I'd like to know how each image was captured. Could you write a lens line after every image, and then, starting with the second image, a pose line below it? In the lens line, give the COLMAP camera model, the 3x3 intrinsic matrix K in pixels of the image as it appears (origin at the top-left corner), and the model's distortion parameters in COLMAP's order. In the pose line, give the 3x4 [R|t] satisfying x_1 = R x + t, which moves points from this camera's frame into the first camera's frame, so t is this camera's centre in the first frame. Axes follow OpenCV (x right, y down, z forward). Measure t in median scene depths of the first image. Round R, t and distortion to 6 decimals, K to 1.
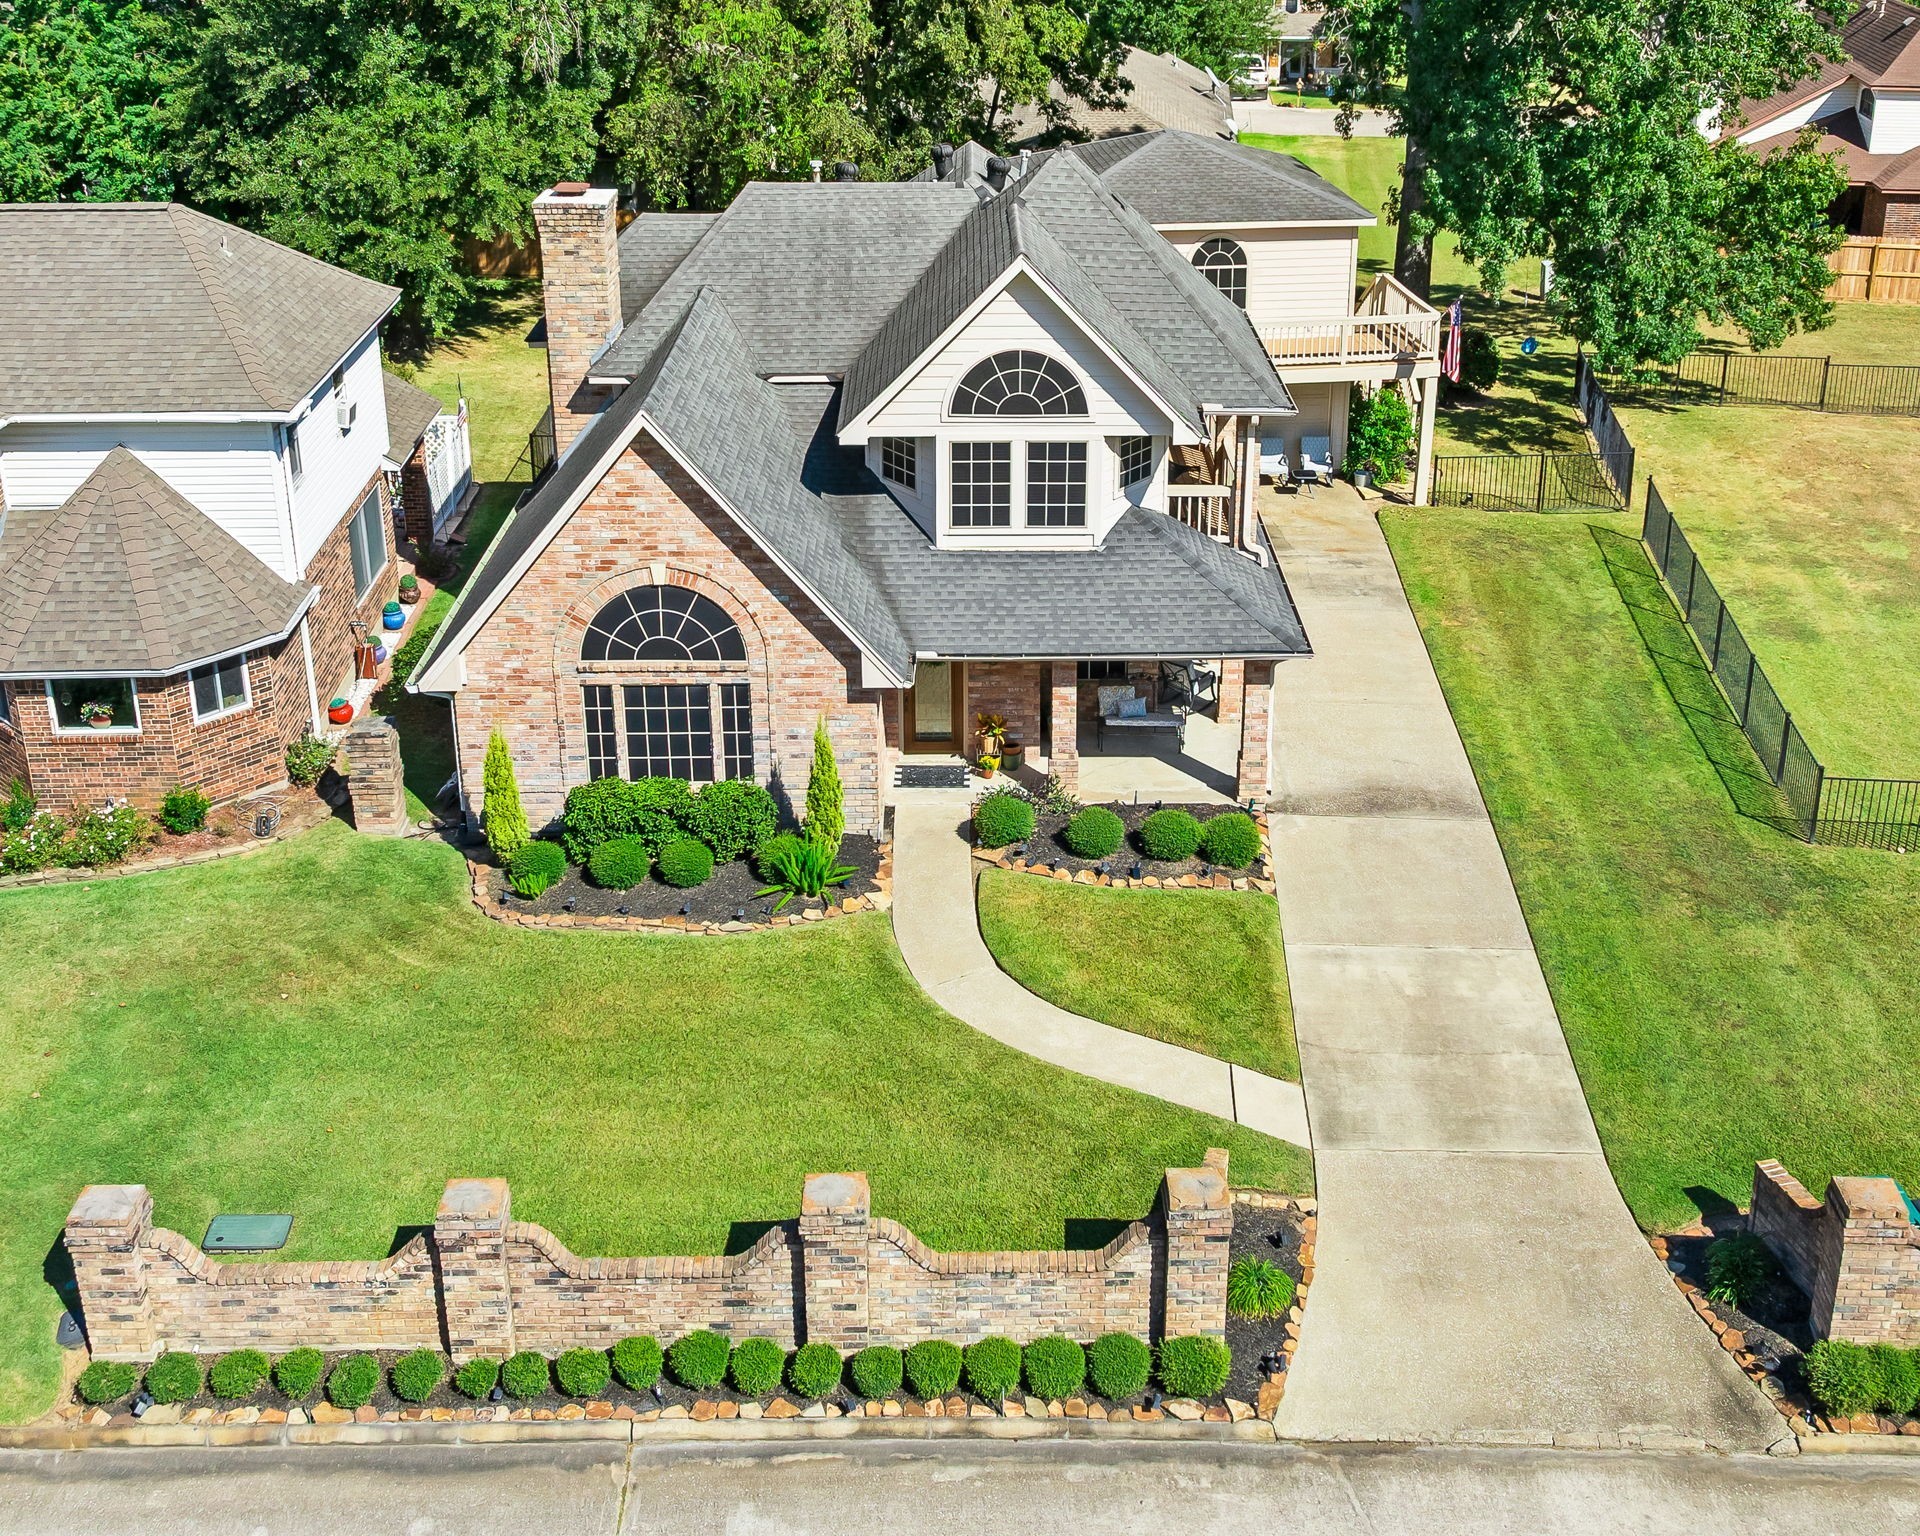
lens RADIAL K [[1988.8, 0, 960.7], [0, 1988.8, 768.7], [0, 0, 1]] dist [-0.011350, 0.000000]
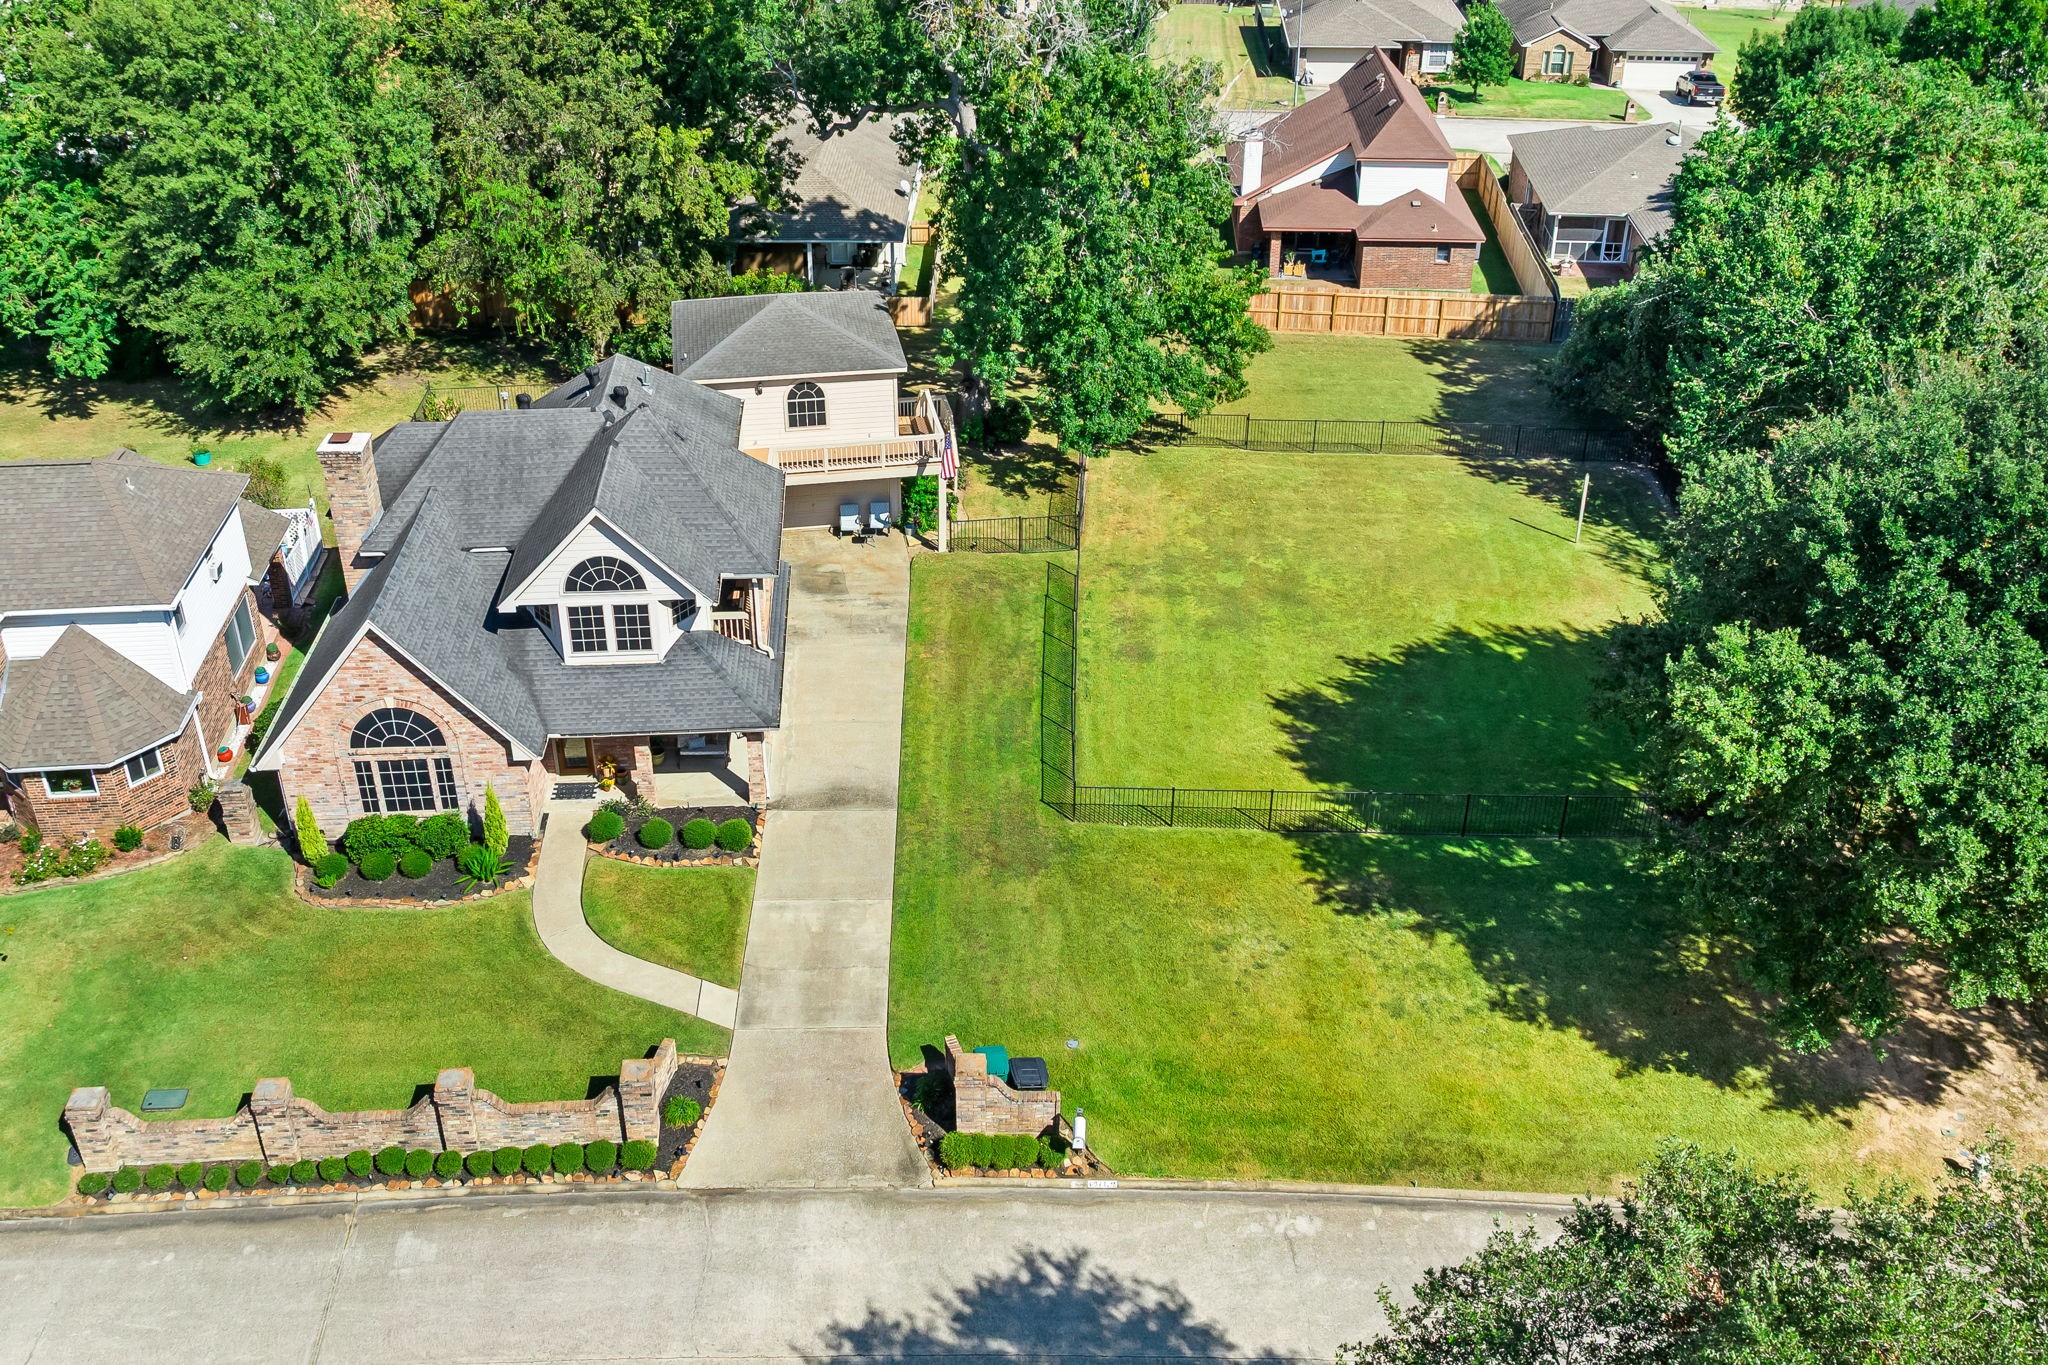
lens RADIAL K [[1772.4, 0, 1028.1], [0, 1772.4, 680.3], [0, 0, 1]] dist [-0.003969, -0.030331]
pose [[0.998772, -0.025709, 0.042348, 0.335360], [0.019772, 0.990637, 0.135080, -0.309111], [-0.045425, -0.134077, 0.989929, -0.552098]]
